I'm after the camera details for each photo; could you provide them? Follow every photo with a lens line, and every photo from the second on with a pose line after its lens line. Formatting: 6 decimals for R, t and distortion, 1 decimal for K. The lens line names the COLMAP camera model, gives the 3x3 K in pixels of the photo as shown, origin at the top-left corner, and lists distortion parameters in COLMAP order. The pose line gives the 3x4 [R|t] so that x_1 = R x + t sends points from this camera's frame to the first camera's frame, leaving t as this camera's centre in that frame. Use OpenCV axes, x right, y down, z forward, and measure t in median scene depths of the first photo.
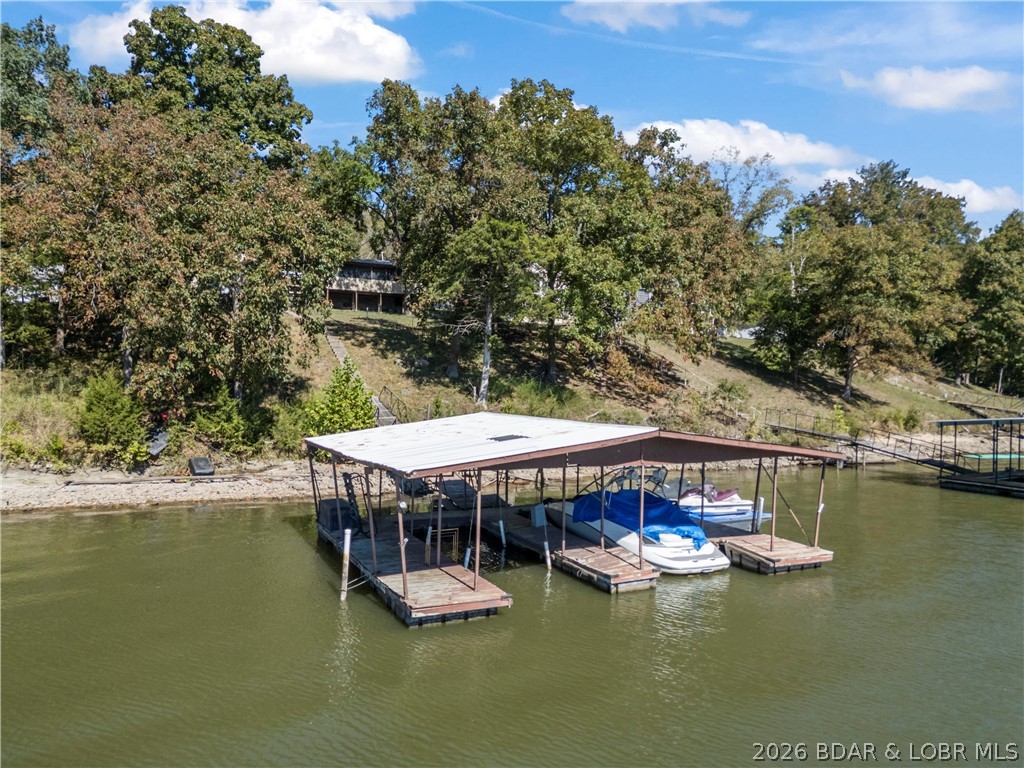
lens RADIAL K [[706.4, 0, 513.4], [0, 706.4, 390.2], [0, 0, 1]] dist [0.044461, -0.005056]
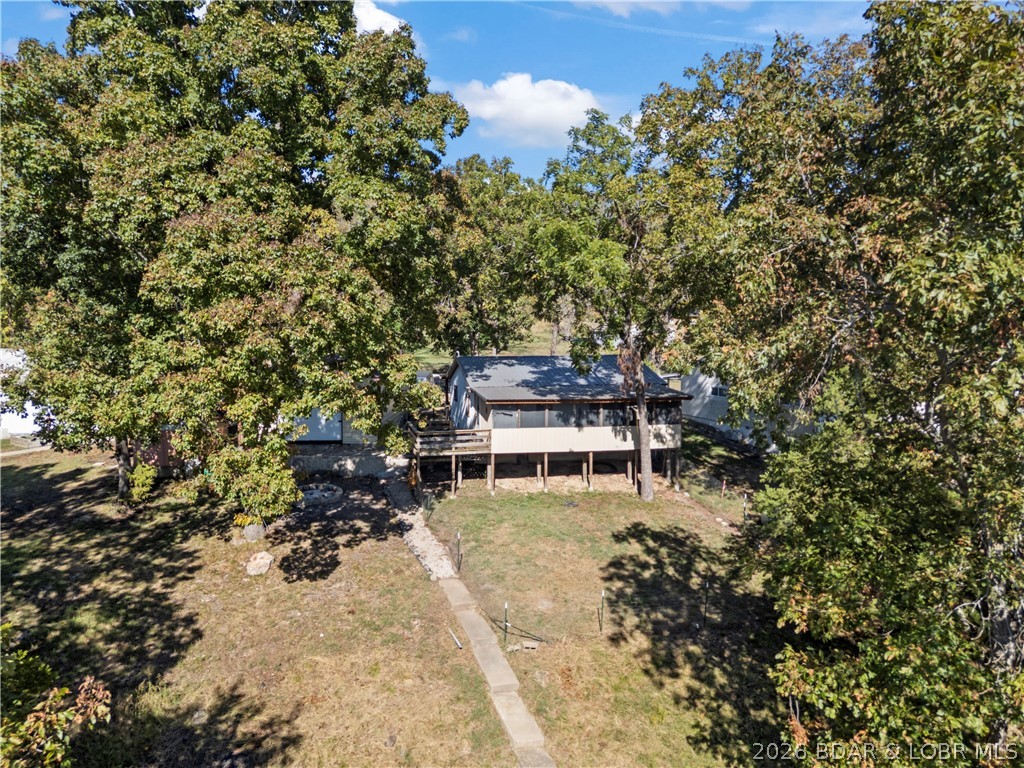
lens RADIAL K [[707.1, 0, 512.0], [0, 707.1, 384.0], [0, 0, 1]] dist [0.055999, -0.059683]
pose [[0.984707, -0.005606, -0.174131, -0.328996], [0.014480, 0.998658, 0.049734, -0.445875], [0.173618, -0.051495, 0.983466, 1.039238]]
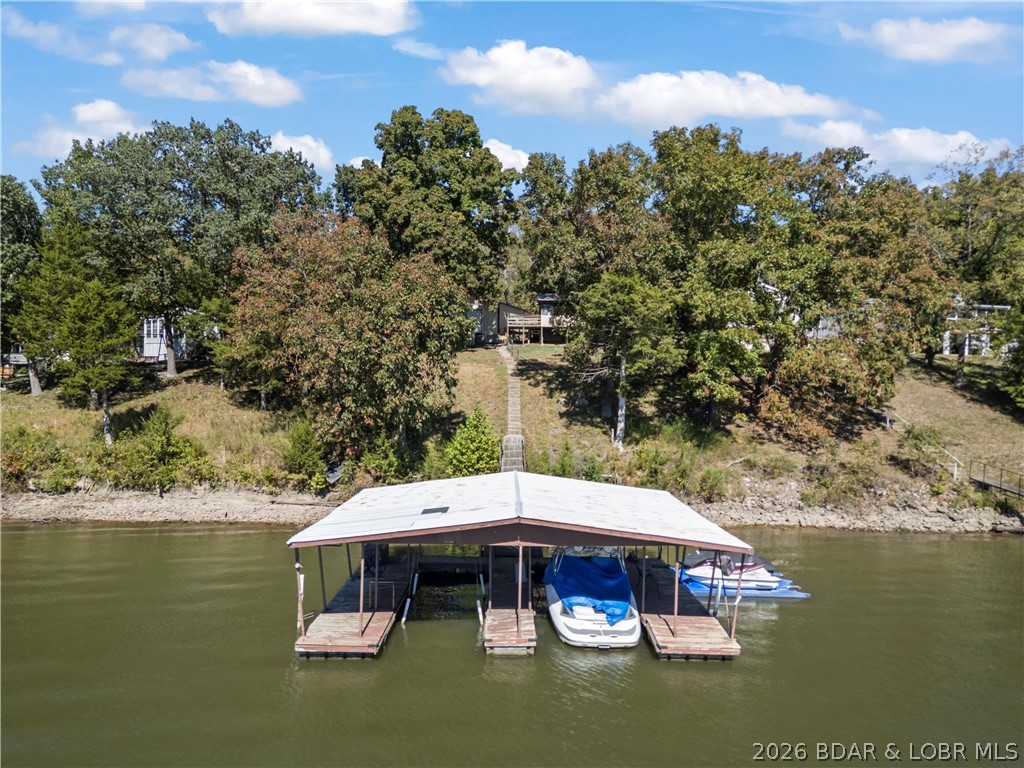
lens RADIAL K [[707.1, 0, 512.0], [0, 707.1, 384.0], [0, 0, 1]] dist [0.055999, -0.059683]
pose [[0.902473, -0.000963, -0.430744, 0.355408], [-0.006408, 0.999857, -0.015661, -0.073520], [0.430698, 0.016894, 0.902338, -0.024179]]
